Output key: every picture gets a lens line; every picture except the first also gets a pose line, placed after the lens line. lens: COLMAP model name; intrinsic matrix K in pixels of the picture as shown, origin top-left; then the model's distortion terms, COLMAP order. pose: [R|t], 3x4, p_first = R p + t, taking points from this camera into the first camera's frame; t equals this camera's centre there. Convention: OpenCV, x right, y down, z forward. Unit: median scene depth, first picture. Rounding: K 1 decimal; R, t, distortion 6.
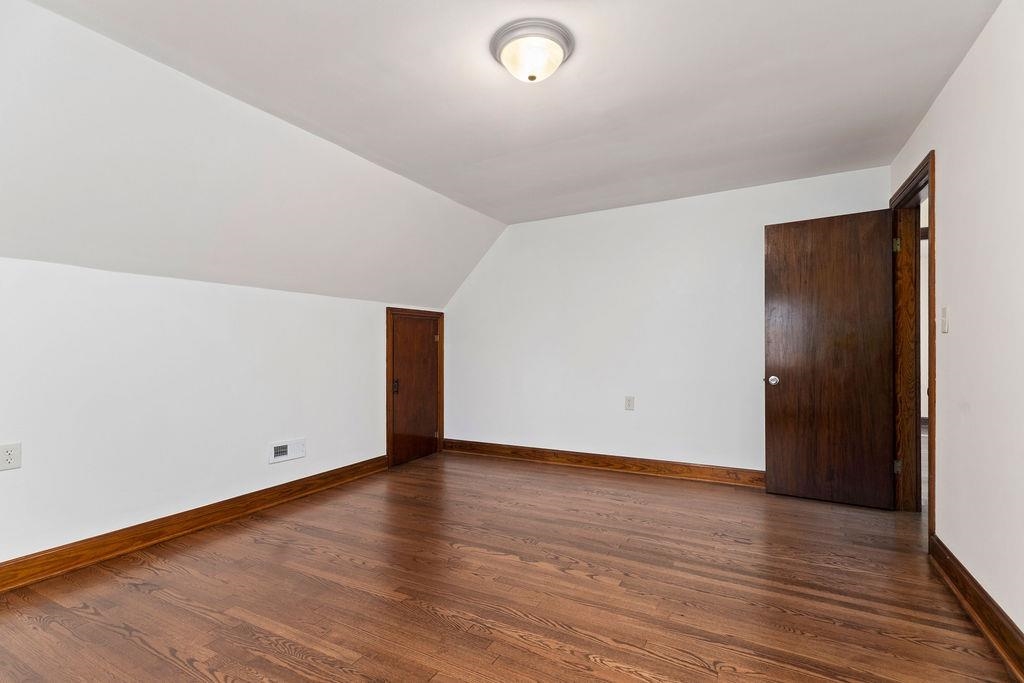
lens RADIAL K [[467.8, 0, 511.8], [0, 467.8, 331.4], [0, 0, 1]] dist [-0.000135, 0.000086]
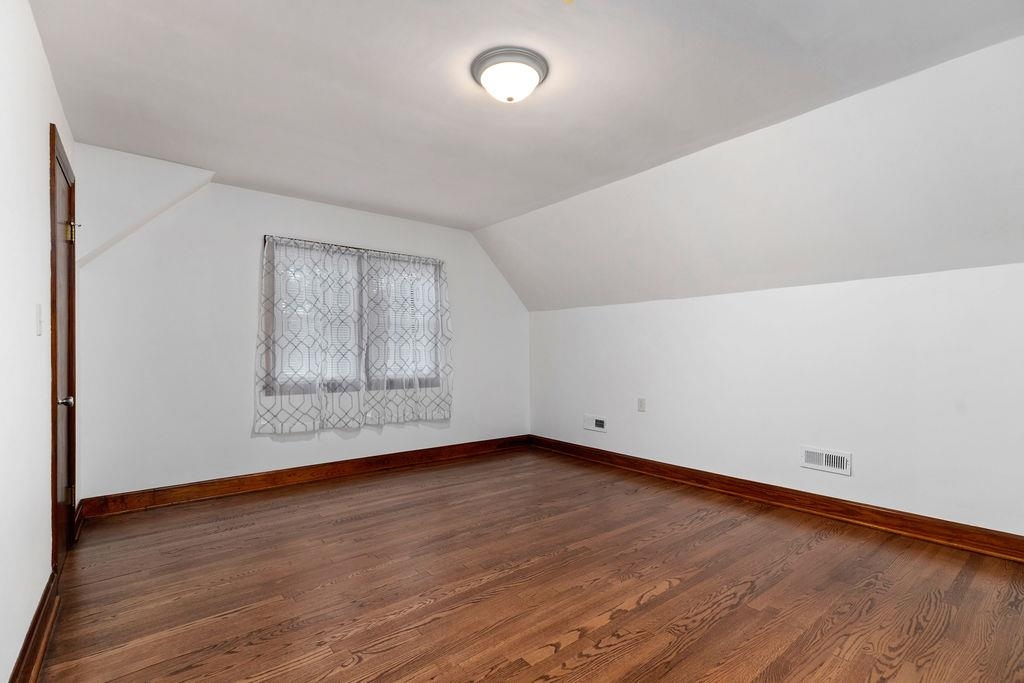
lens RADIAL K [[468.6, 0, 512.2], [0, 468.6, 355.6], [0, 0, 1]] dist [0.001555, 0.000335]
pose [[-0.375802, 0.016324, -0.926556, 0.836748], [0.042671, 0.999089, 0.000294, 0.040254], [0.925717, -0.039427, -0.376156, 1.151091]]
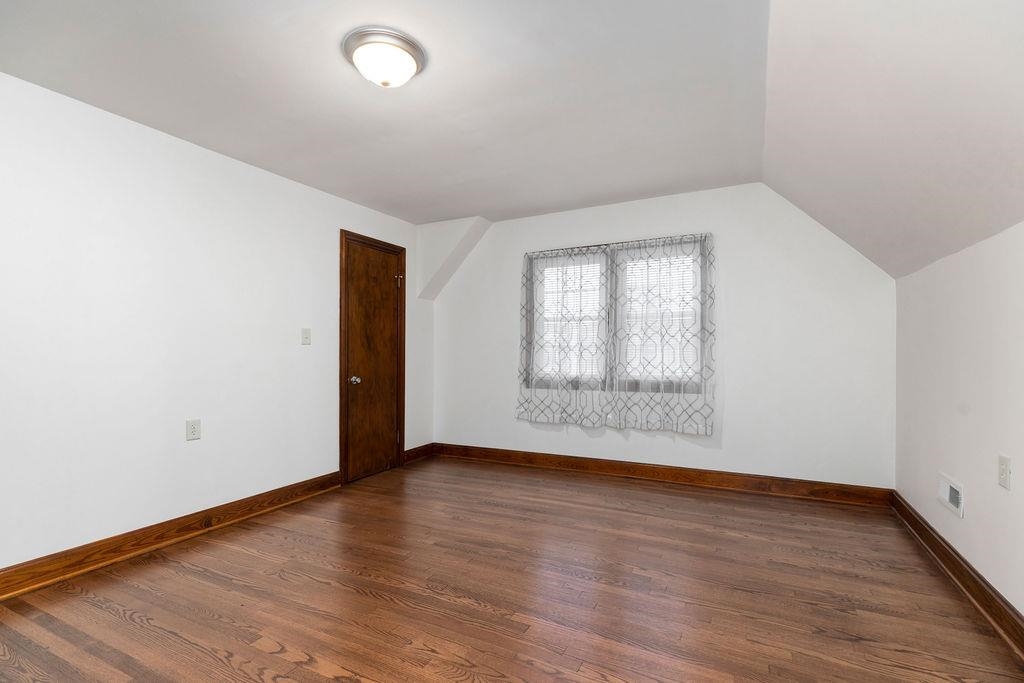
lens RADIAL K [[468.6, 0, 512.2], [0, 468.6, 355.6], [0, 0, 1]] dist [0.001555, 0.000335]
pose [[-0.999006, 0.016040, -0.041586, -0.167648], [0.017396, 0.999322, -0.032442, 0.070685], [0.041038, -0.033133, -0.998608, 1.659350]]
